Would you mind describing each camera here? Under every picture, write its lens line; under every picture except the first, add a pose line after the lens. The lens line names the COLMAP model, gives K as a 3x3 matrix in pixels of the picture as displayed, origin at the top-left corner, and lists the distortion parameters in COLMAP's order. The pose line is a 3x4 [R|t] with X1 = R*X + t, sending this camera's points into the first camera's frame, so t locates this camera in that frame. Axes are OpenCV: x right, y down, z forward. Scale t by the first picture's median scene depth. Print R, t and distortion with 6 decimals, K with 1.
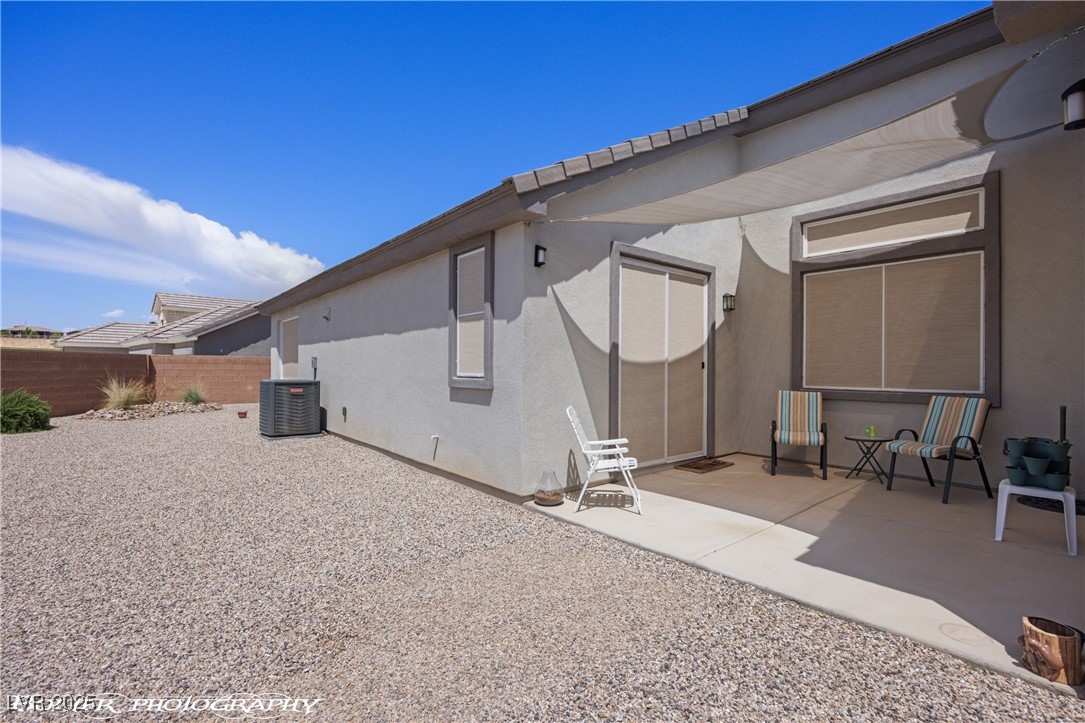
lens RADIAL K [[491.7, 0, 529.8], [0, 491.7, 366.9], [0, 0, 1]] dist [-0.013764, 0.000542]
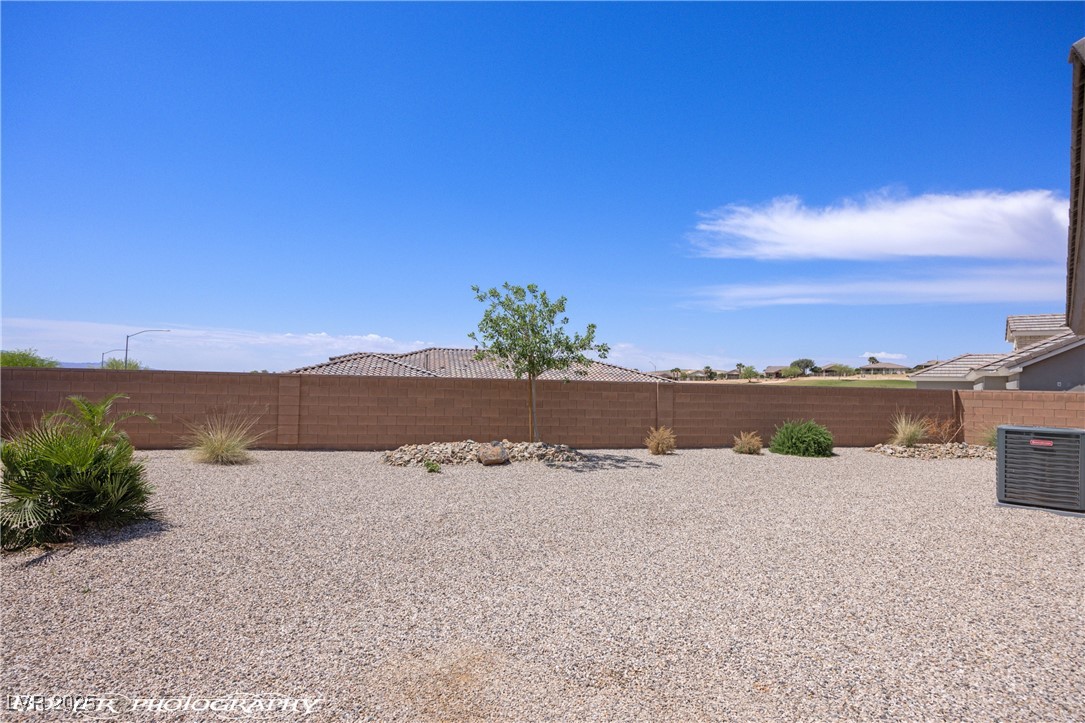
lens RADIAL K [[539.2, 0, 544.8], [0, 539.2, 381.1], [0, 0, 1]] dist [-0.002224, -0.001014]
pose [[0.113132, -0.017296, -0.993429, 0.300312], [-0.018842, 0.999631, -0.019550, -0.017673], [0.993401, 0.020930, 0.112764, 0.299487]]
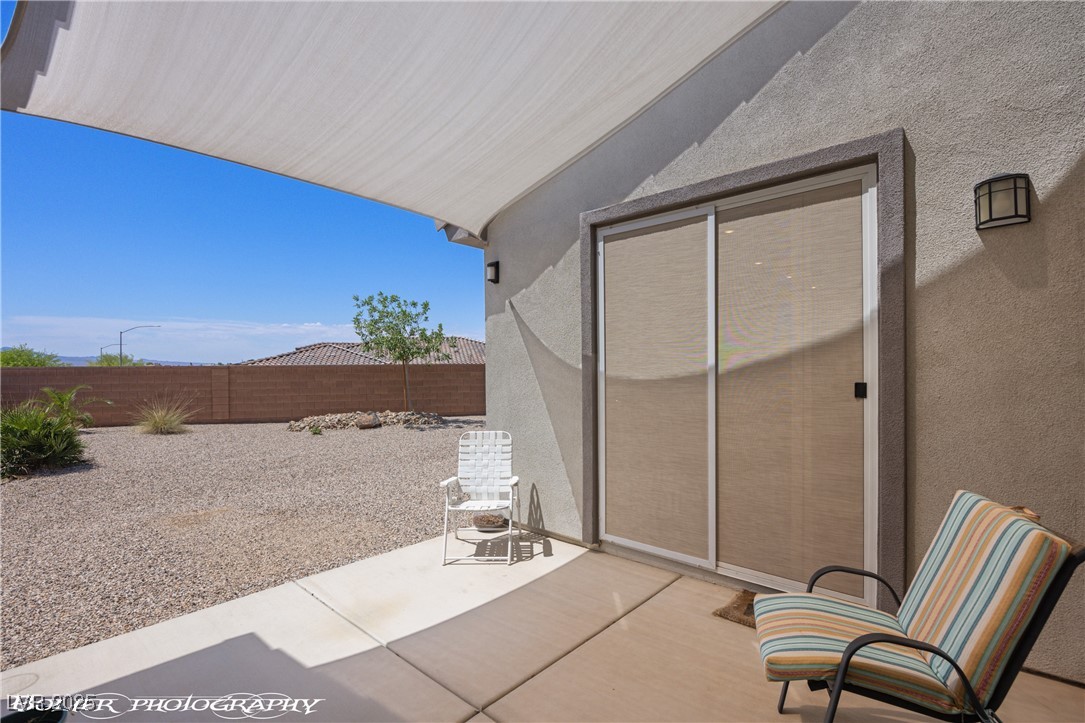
lens RADIAL K [[490.3, 0, 532.8], [0, 490.3, 372.0], [0, 0, 1]] dist [-0.001685, 0.000252]
pose [[0.143804, 0.001317, -0.989605, 0.806808], [0.011669, 0.999927, 0.003026, -0.025661], [0.989537, -0.011983, 0.143779, 0.762343]]
